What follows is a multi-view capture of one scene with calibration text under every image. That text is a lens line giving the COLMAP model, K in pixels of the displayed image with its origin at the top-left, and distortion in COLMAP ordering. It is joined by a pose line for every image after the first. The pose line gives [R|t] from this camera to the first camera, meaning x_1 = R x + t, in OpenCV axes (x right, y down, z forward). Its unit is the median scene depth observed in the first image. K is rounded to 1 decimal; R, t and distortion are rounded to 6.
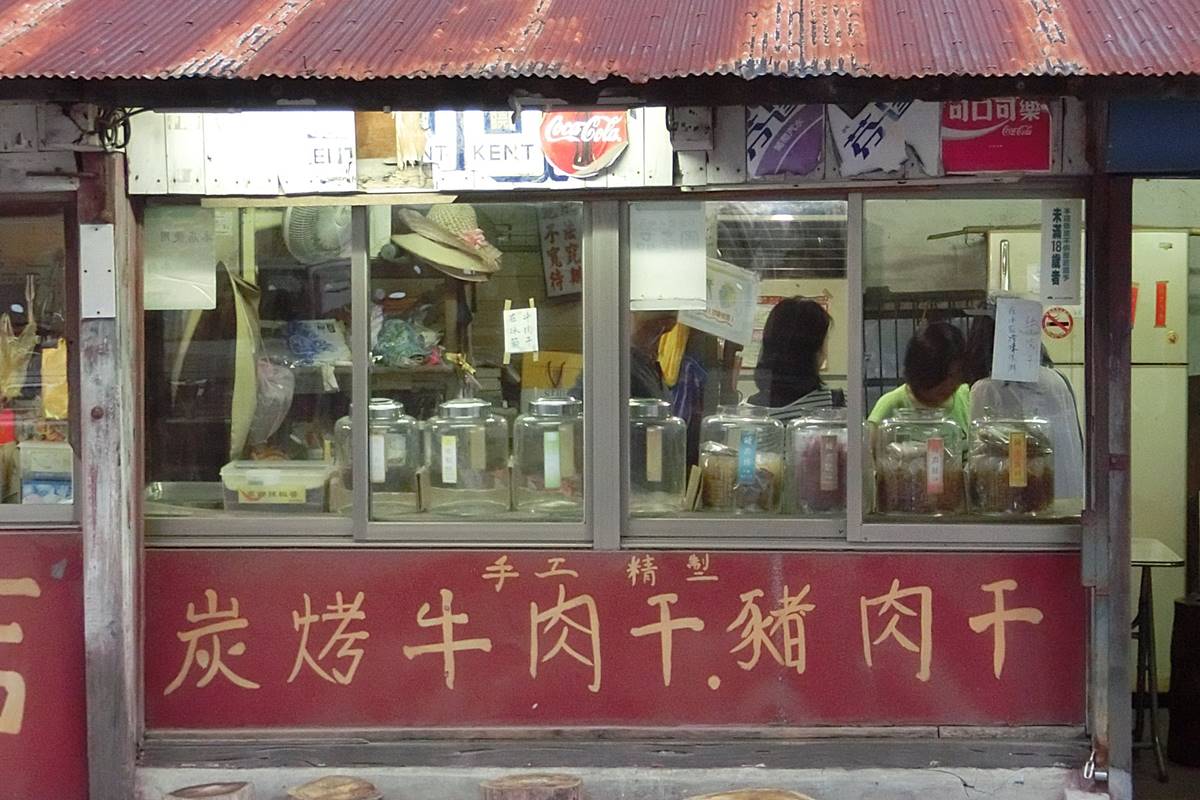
lens RADIAL K [[3041.0, 0, 598.5], [0, 3041.0, 408.1], [0, 0, 1]] dist [0.110035, 0.000000]
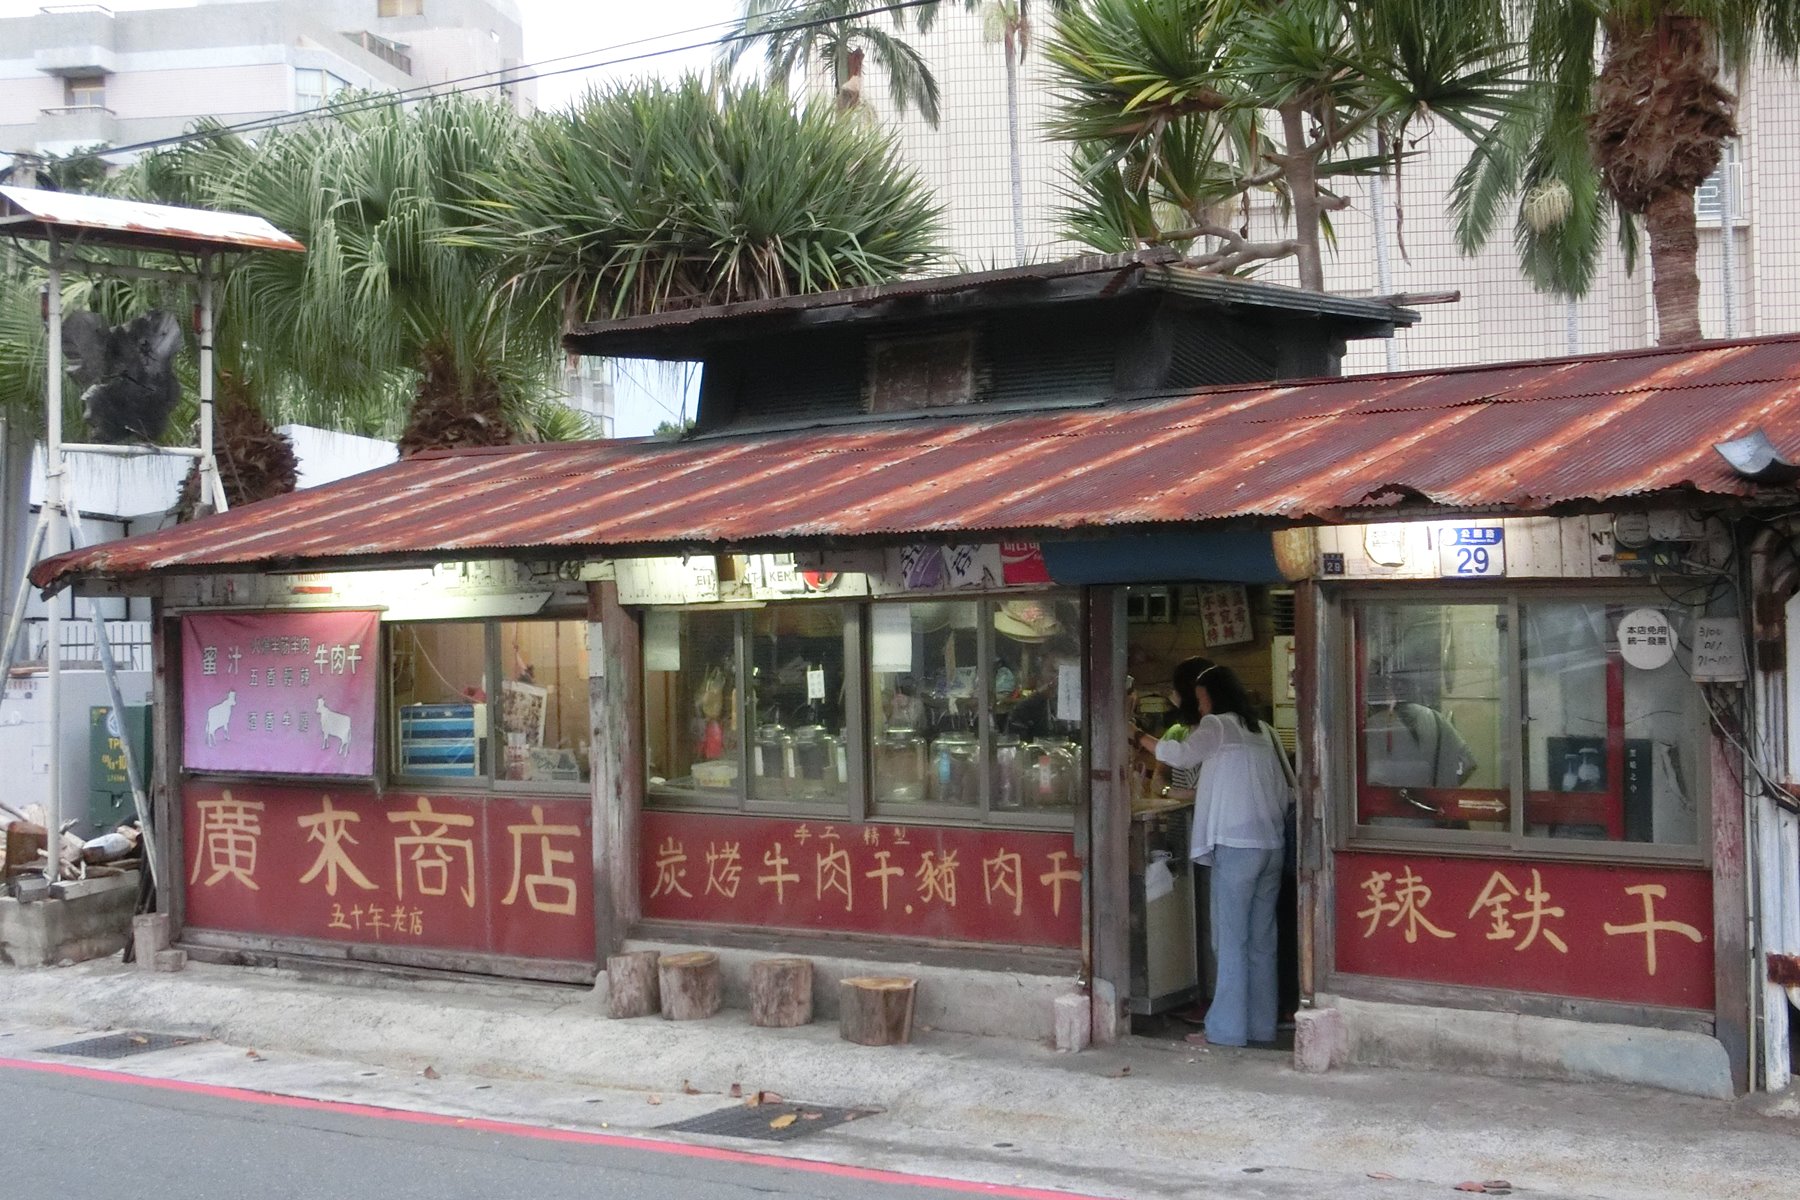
lens RADIAL K [[2523.8, 0, 938.4], [0, 2523.8, 593.8], [0, 0, 1]] dist [-0.000442, 0.000000]
pose [[0.825114, -0.014171, -0.564788, 0.790654], [-0.008653, 0.999251, -0.037714, -0.023533], [0.564900, 0.036006, 0.824374, -0.071491]]
